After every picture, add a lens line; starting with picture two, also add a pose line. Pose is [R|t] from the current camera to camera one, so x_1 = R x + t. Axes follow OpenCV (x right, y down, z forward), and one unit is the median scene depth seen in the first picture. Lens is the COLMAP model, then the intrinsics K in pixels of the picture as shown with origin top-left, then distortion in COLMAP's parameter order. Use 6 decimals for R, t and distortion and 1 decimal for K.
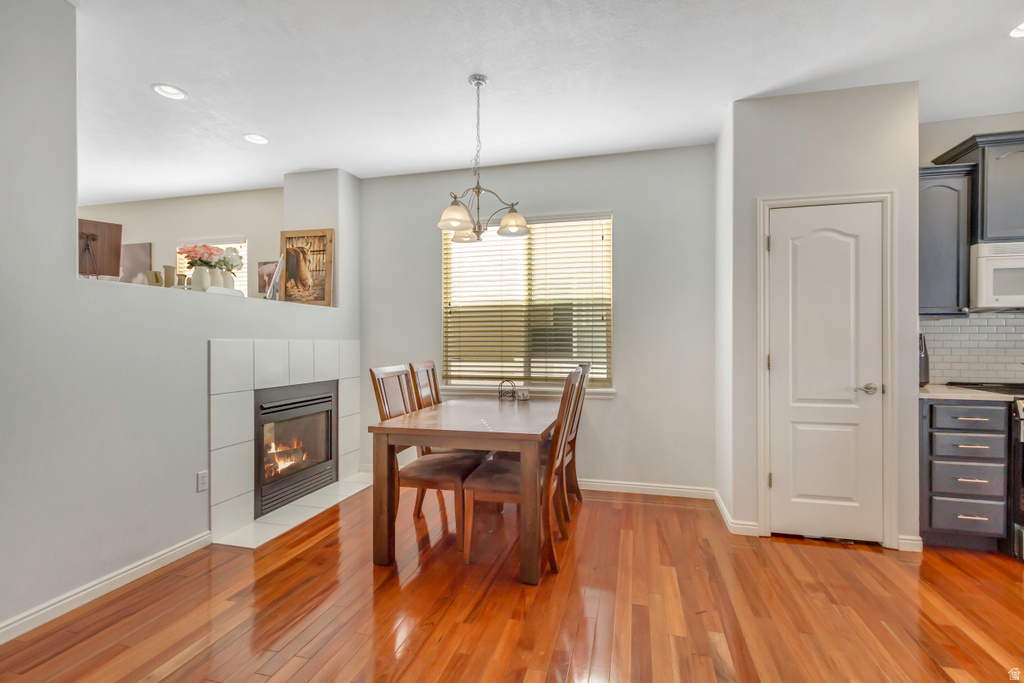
lens RADIAL K [[470.3, 0, 508.1], [0, 470.3, 343.6], [0, 0, 1]] dist [0.005438, 0.000433]
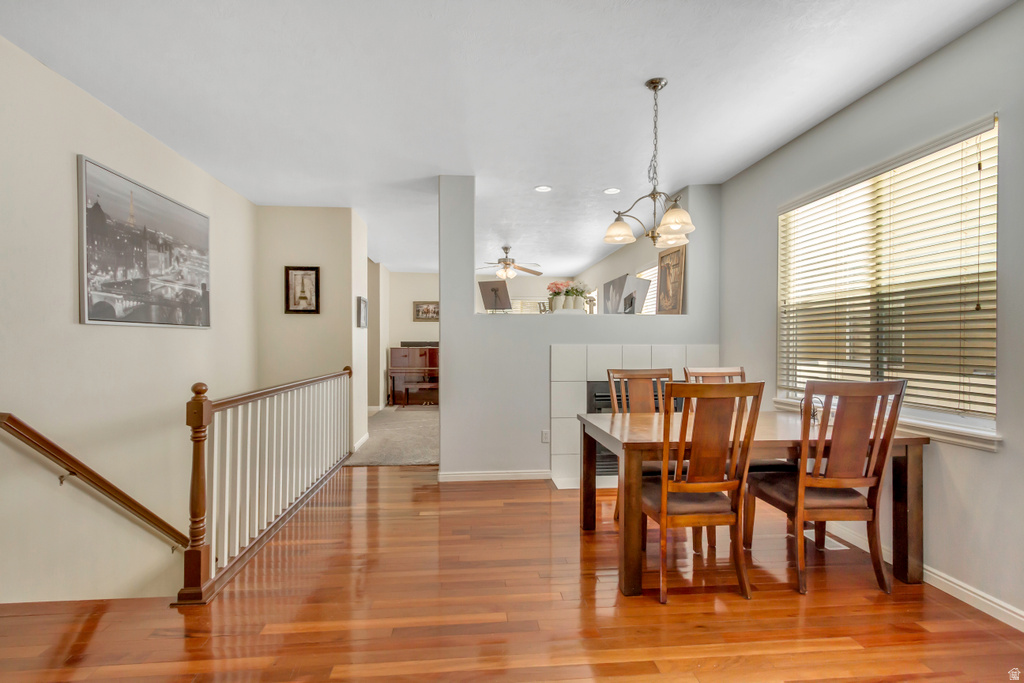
lens RADIAL K [[470.3, 0, 505.5], [0, 470.3, 346.7], [0, 0, 1]] dist [0.005438, 0.000433]
pose [[0.338331, 0.005378, -0.941012, 0.546862], [-0.003890, 0.999983, 0.004316, -0.005912], [0.941019, 0.002200, 0.338346, 0.259687]]
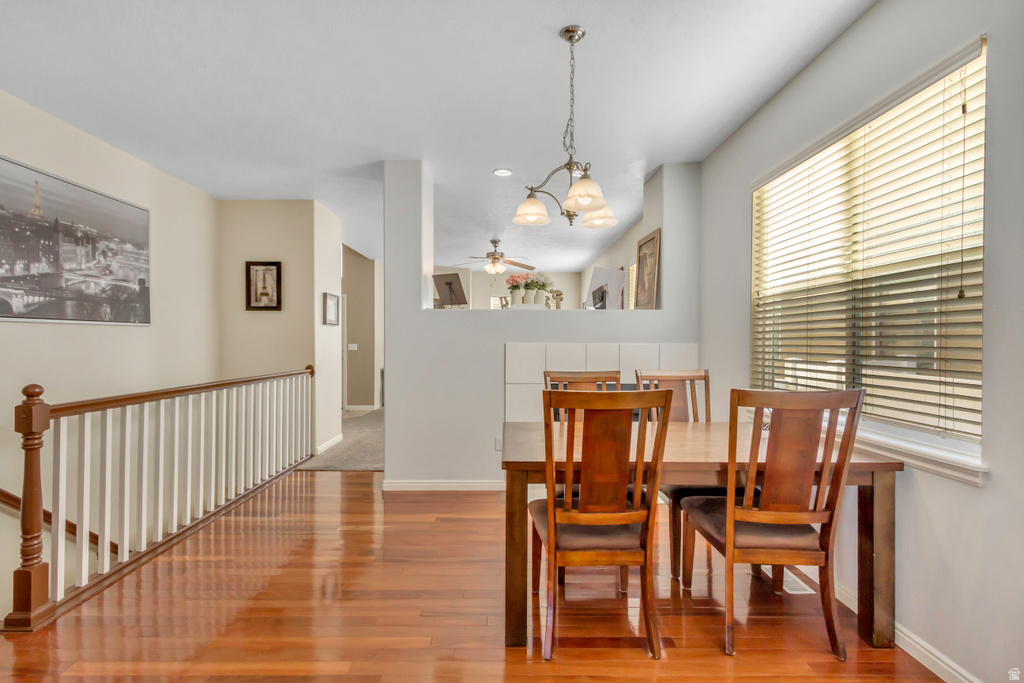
lens RADIAL K [[470.3, 0, 505.4], [0, 470.3, 346.2], [0, 0, 1]] dist [0.005438, 0.000433]
pose [[0.259149, 0.008144, -0.965803, 0.513230], [-0.005865, 0.999959, 0.006858, -0.006340], [0.965820, 0.003887, 0.259186, 0.474839]]
